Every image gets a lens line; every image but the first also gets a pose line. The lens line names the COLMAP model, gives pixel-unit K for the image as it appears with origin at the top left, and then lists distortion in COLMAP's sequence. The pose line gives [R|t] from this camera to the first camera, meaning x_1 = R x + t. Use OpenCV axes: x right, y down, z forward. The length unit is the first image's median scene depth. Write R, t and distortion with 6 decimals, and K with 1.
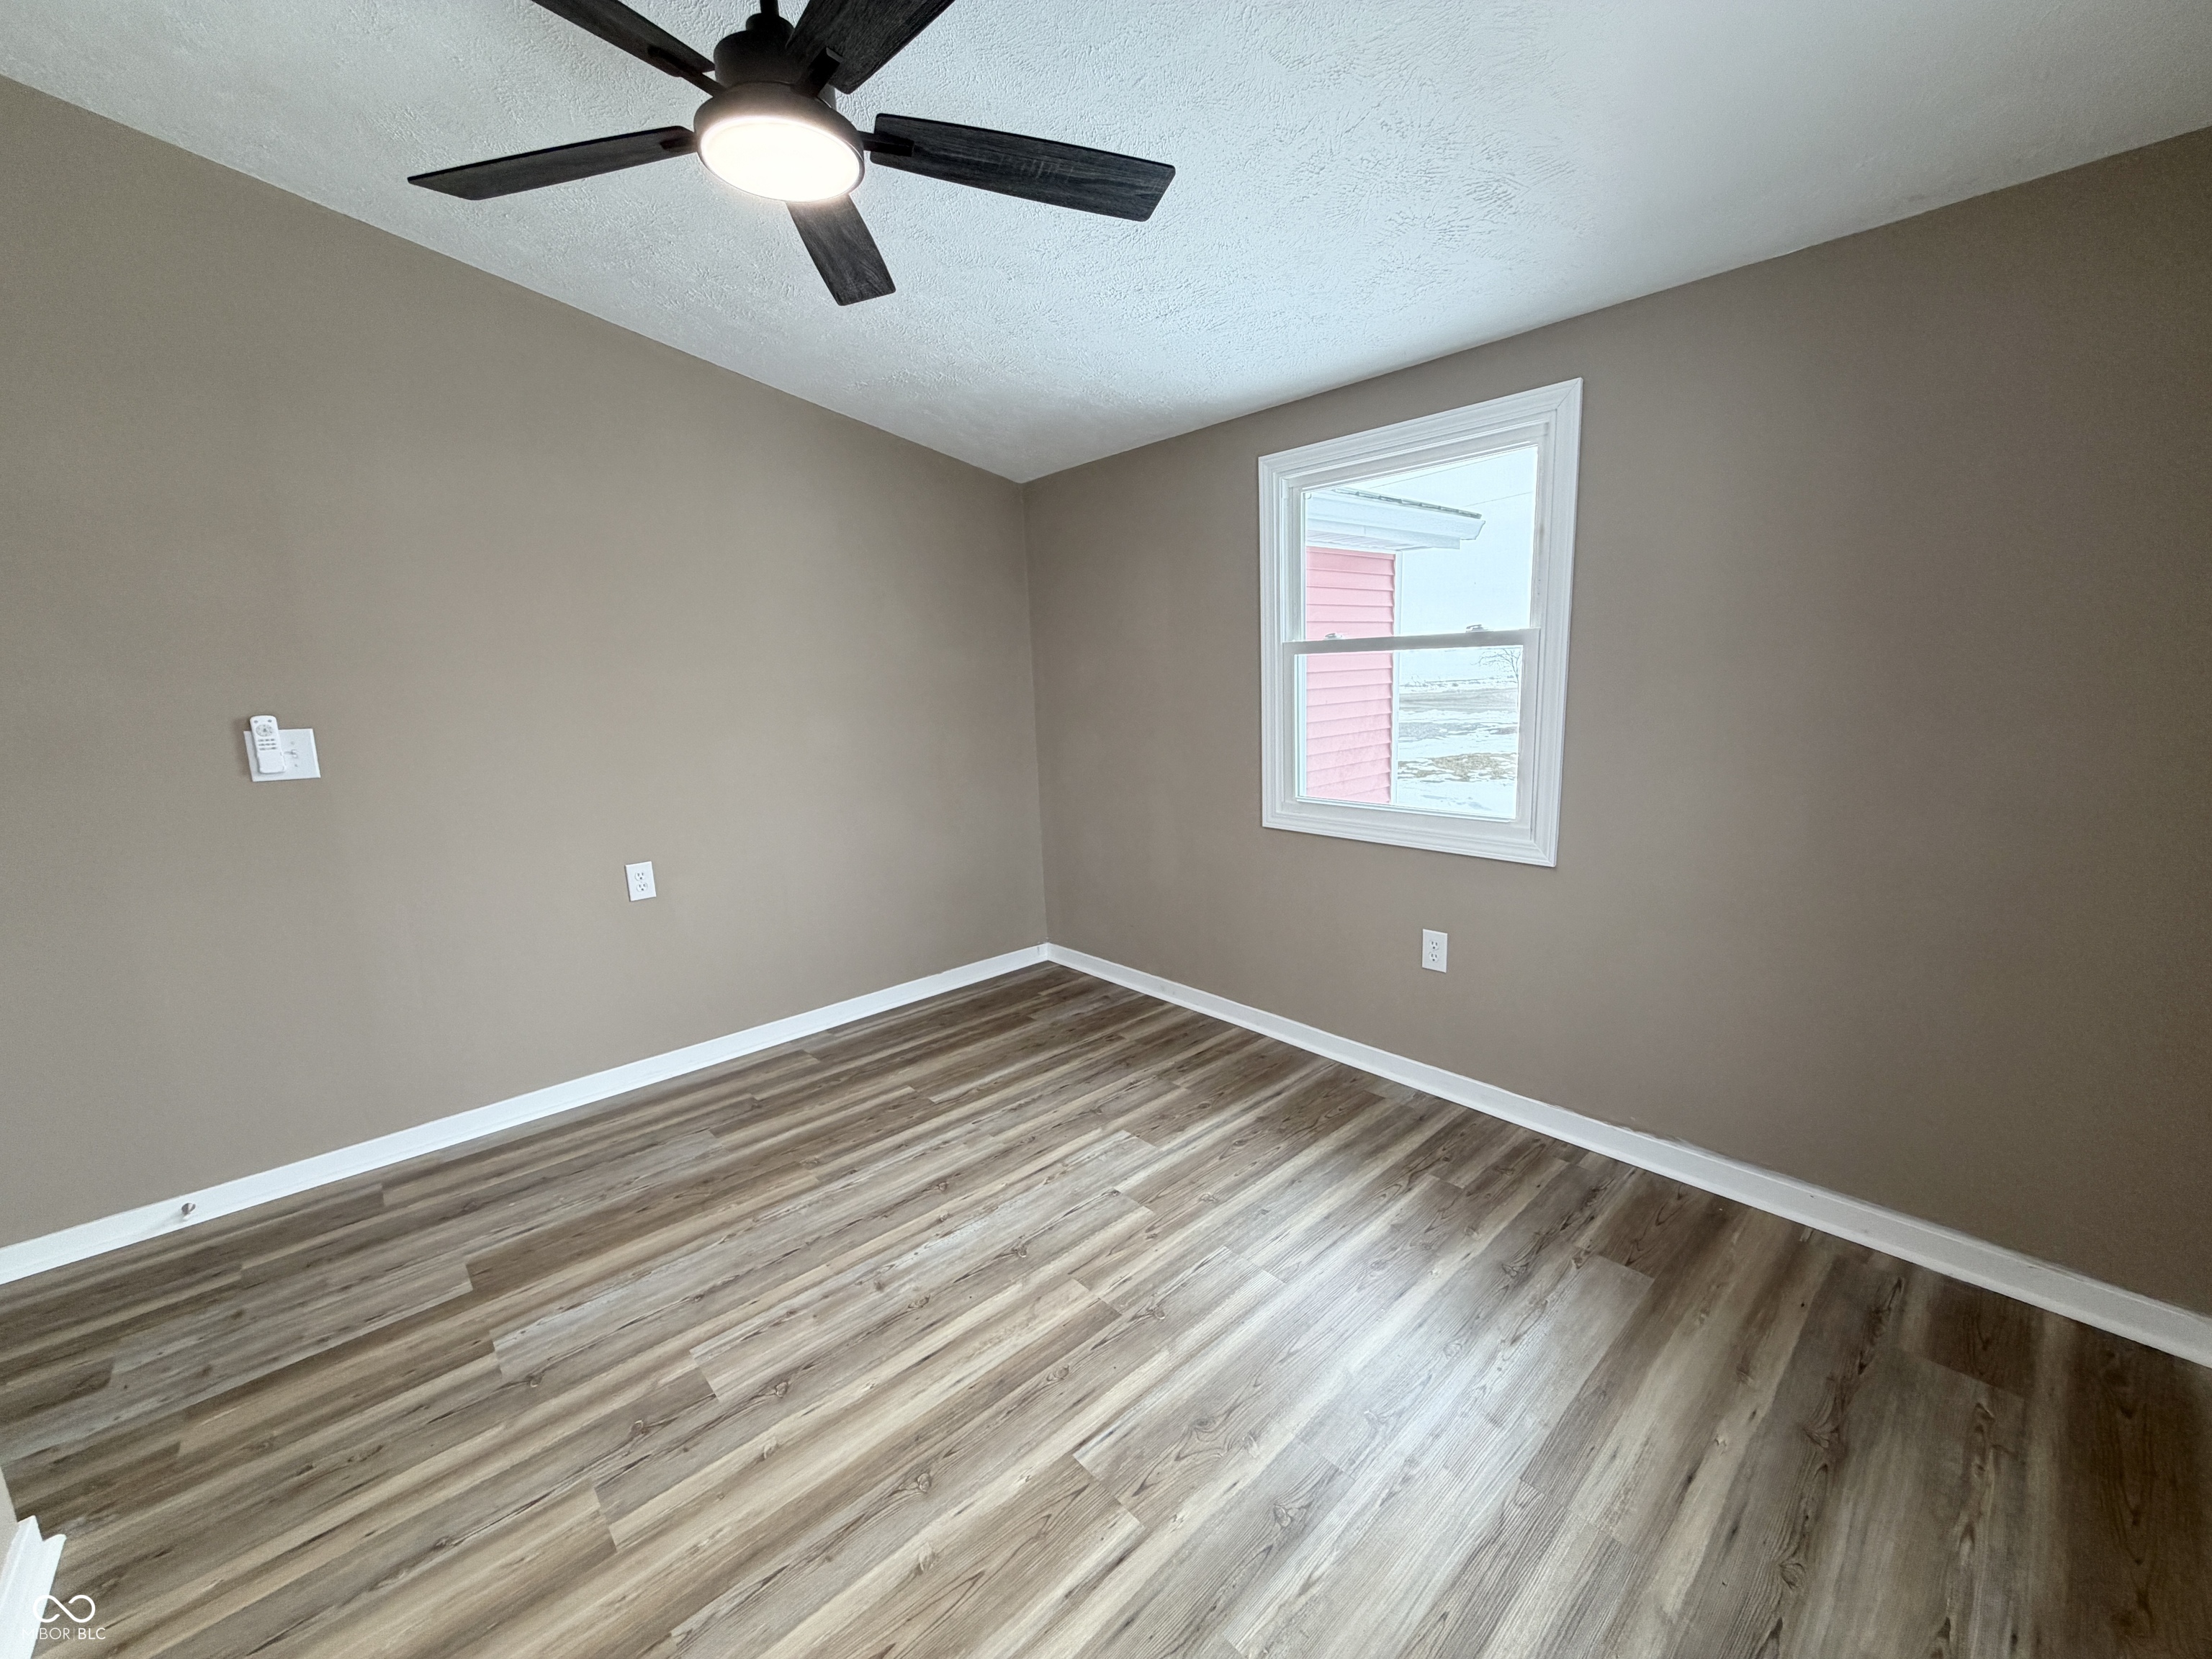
lens RADIAL K [[873.7, 0, 1105.9], [0, 873.7, 826.4], [0, 0, 1]] dist [-0.003806, -0.000262]
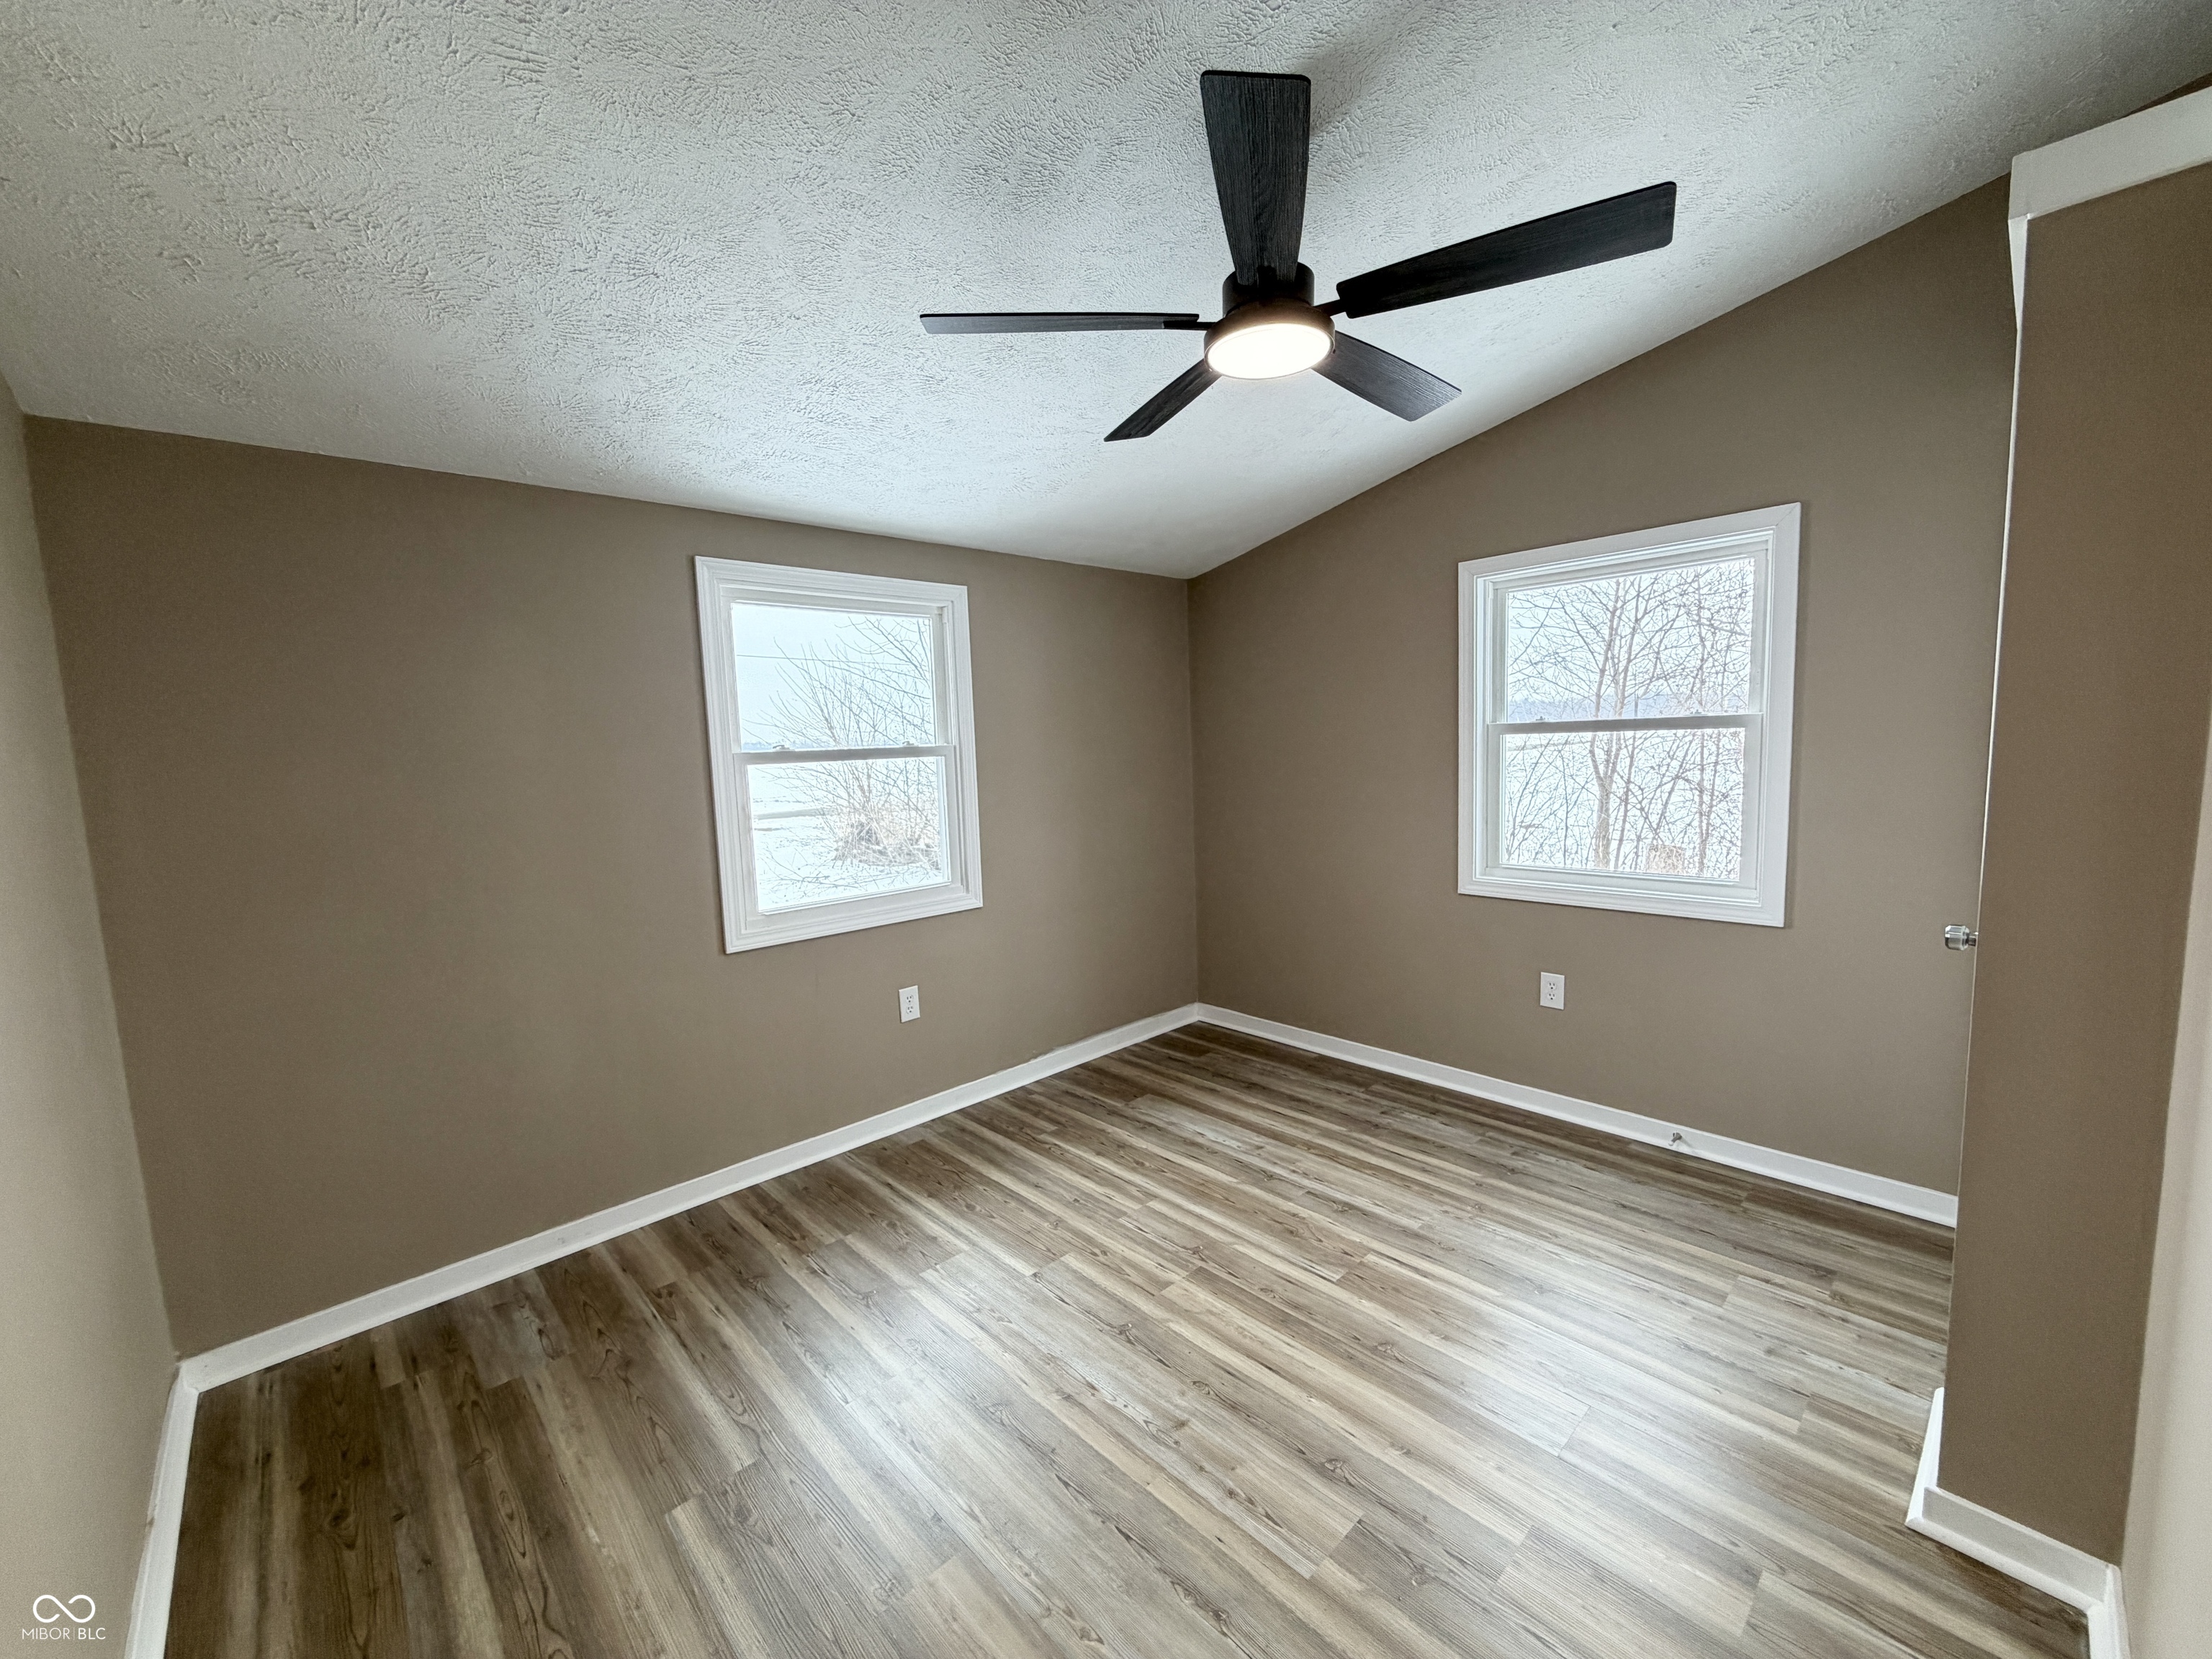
lens RADIAL K [[873.7, 0, 1101.2], [0, 873.7, 827.1], [0, 0, 1]] dist [-0.003806, -0.000262]
pose [[-0.010394, -0.062635, 0.997982, -1.007540], [0.214336, 0.974700, 0.063406, -0.143278], [-0.976705, 0.214563, 0.003294, 0.838747]]
